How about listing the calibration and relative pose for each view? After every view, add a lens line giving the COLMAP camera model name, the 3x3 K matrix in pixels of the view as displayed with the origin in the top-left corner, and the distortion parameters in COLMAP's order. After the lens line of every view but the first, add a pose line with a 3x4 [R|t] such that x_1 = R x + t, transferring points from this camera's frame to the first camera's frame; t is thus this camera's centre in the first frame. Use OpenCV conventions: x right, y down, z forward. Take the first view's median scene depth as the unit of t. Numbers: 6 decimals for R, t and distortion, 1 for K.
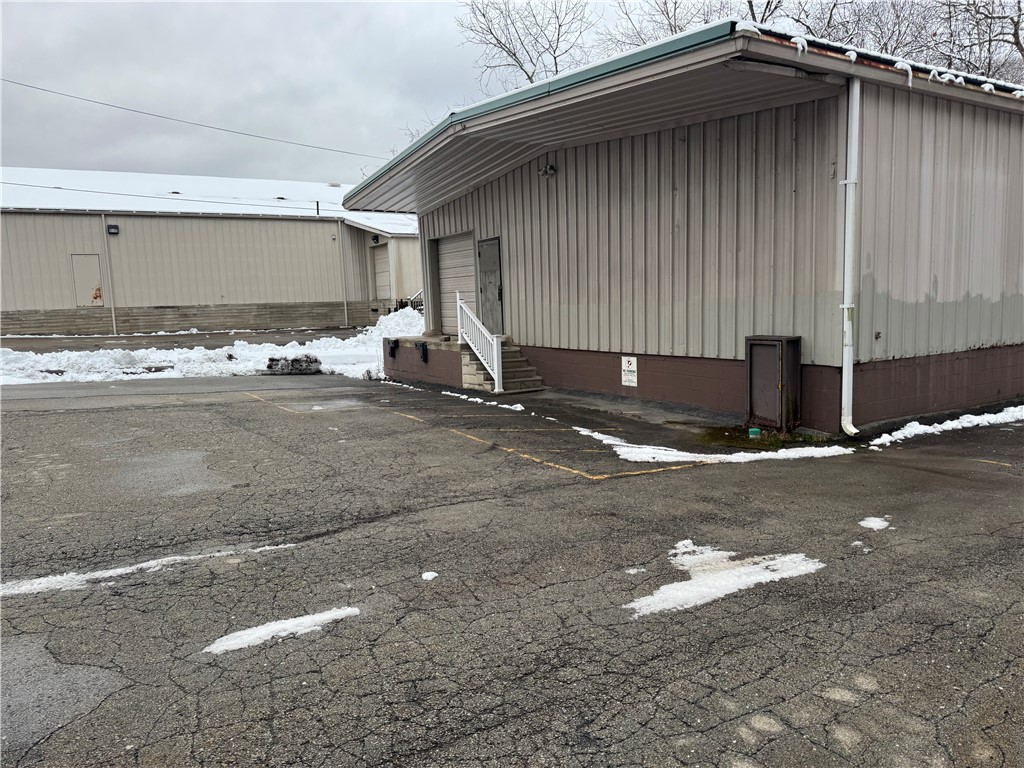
lens RADIAL K [[729.3, 0, 502.4], [0, 729.3, 406.7], [0, 0, 1]] dist [0.045514, -0.053405]
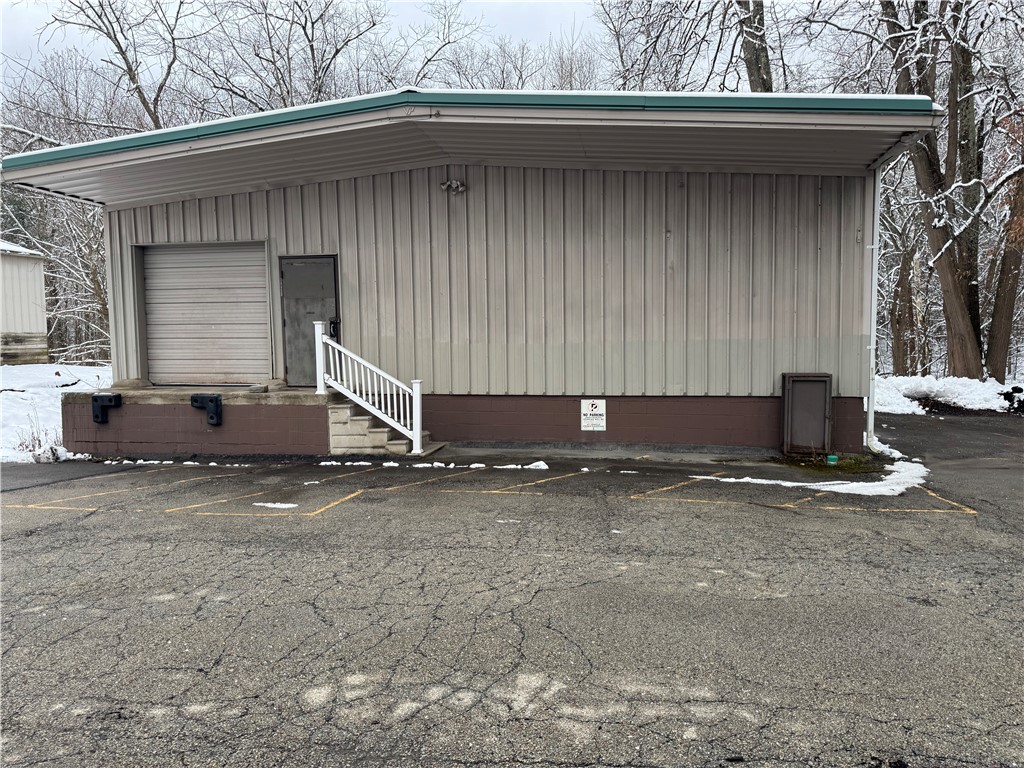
lens RADIAL K [[729.3, 0, 522.1], [0, 729.3, 396.7], [0, 0, 1]] dist [0.045514, -0.053405]
pose [[0.649985, -0.035756, 0.759105, -0.592689], [0.096713, 0.994663, -0.035960, -0.046988], [-0.753768, 0.096789, 0.649974, 0.458851]]
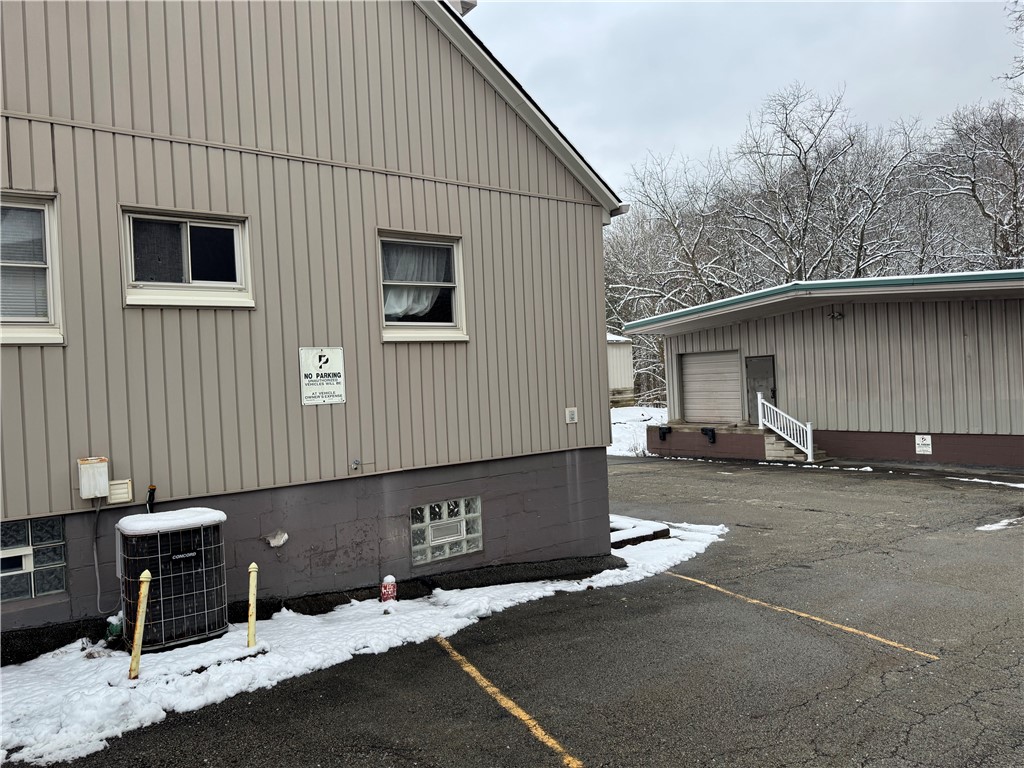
lens RADIAL K [[729.3, 0, 503.4], [0, 729.3, 383.2], [0, 0, 1]] dist [0.045514, -0.053405]
pose [[0.991548, -0.009457, 0.129393, -0.919215], [0.028423, 0.988947, -0.145521, 0.025173], [-0.126587, 0.147969, 0.980857, -0.450281]]
